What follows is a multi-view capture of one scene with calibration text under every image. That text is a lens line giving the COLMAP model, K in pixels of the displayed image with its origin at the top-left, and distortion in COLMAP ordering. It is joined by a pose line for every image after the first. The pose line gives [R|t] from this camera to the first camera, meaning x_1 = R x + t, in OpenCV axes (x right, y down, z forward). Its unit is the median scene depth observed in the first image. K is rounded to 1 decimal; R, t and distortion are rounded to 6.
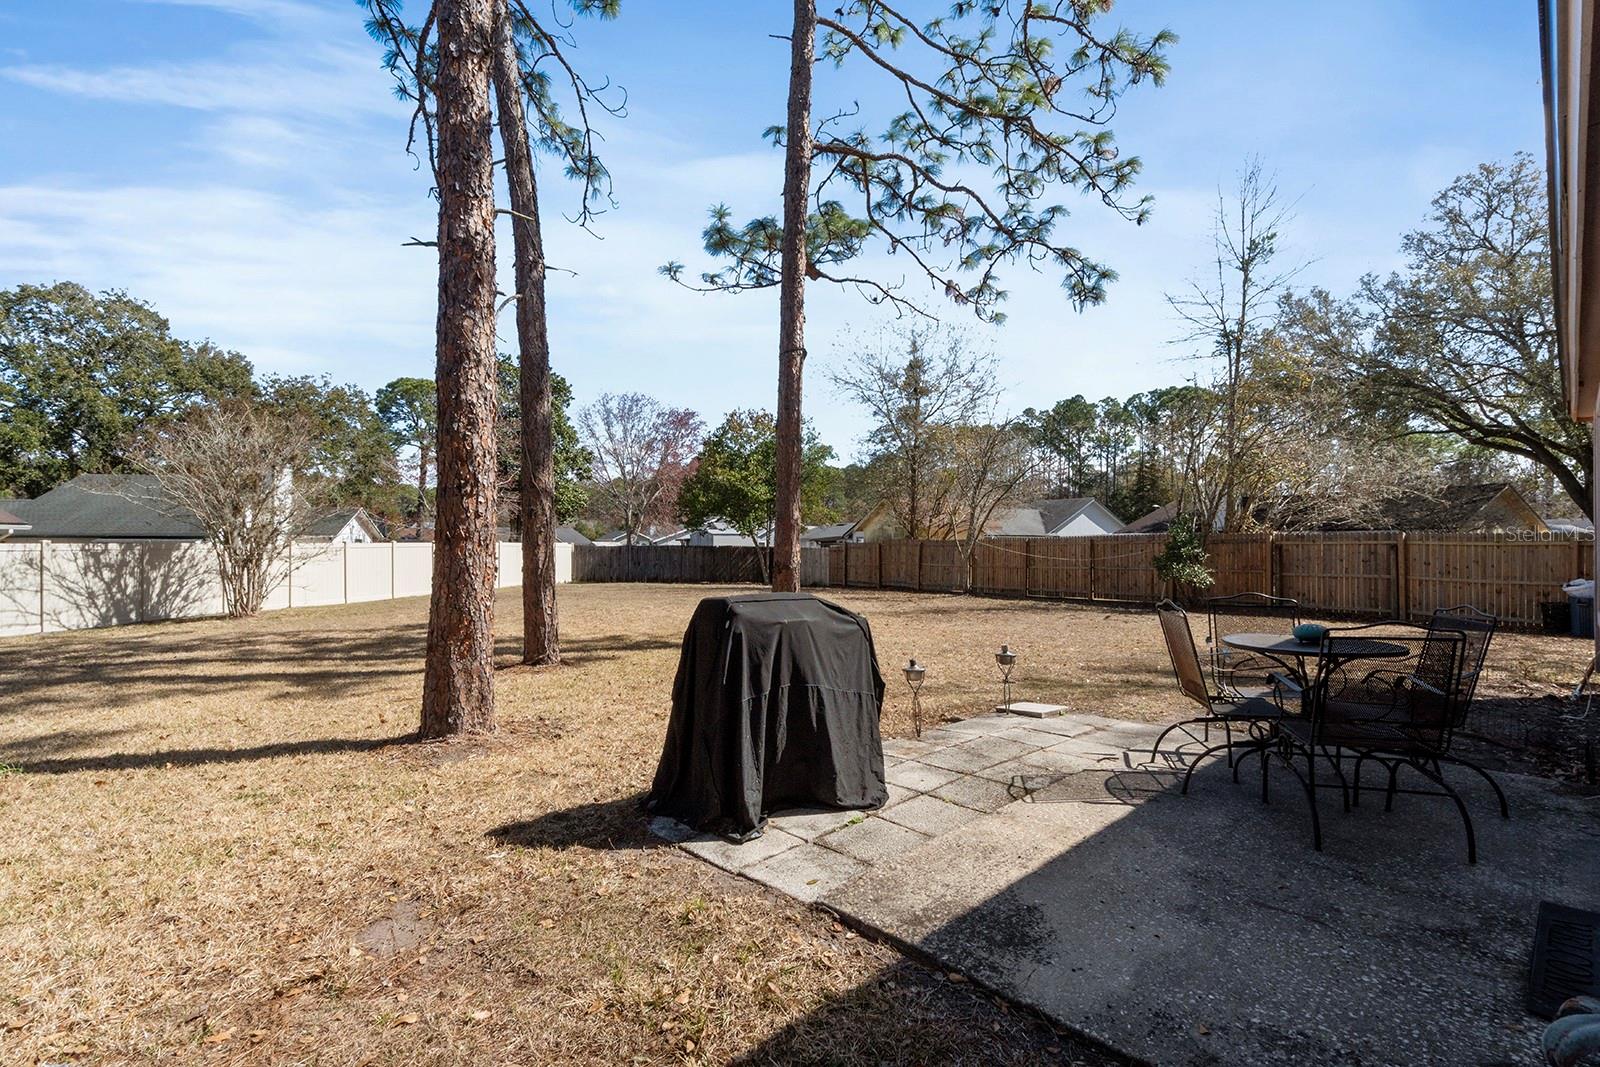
lens RADIAL K [[738.2, 0, 800.0], [0, 738.2, 533.5], [0, 0, 1]] dist [-0.000120, -0.000090]
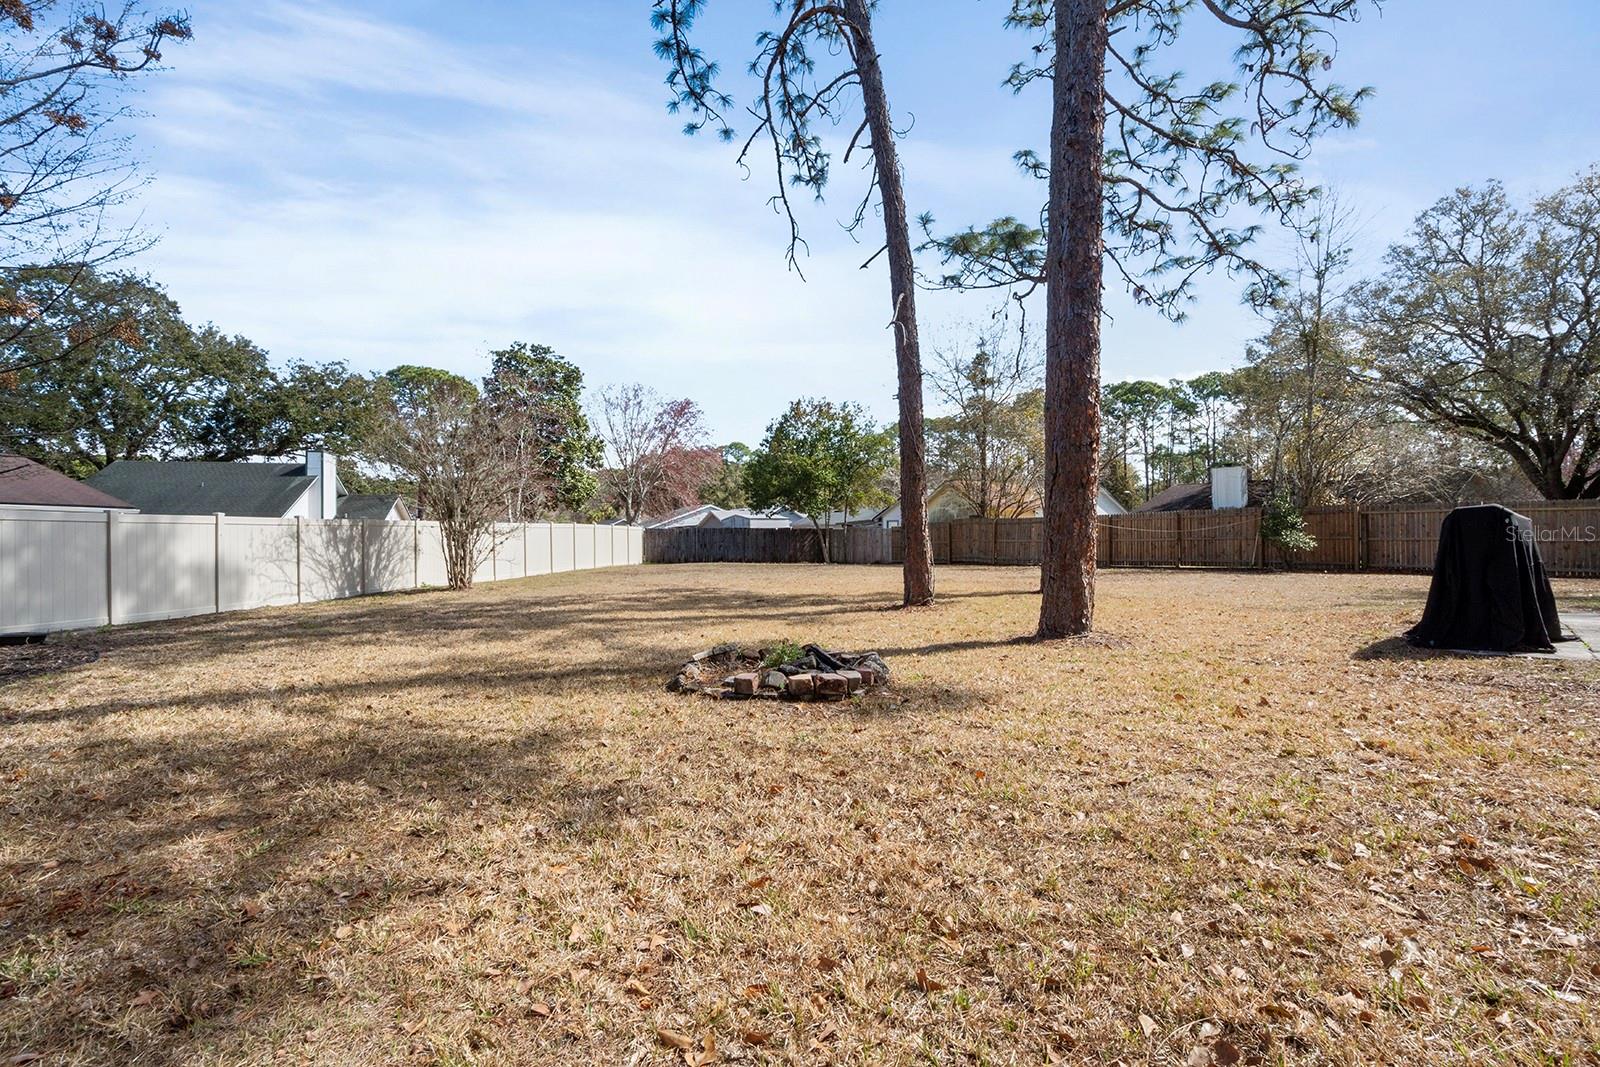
lens RADIAL K [[729.9, 0, 799.7], [0, 729.9, 524.3], [0, 0, 1]] dist [0.000941, 0.000158]
pose [[0.996404, -0.008310, 0.084324, -0.340067], [0.008318, 0.999965, 0.000250, 0.023544], [-0.084323, 0.000453, 0.996438, -0.080379]]
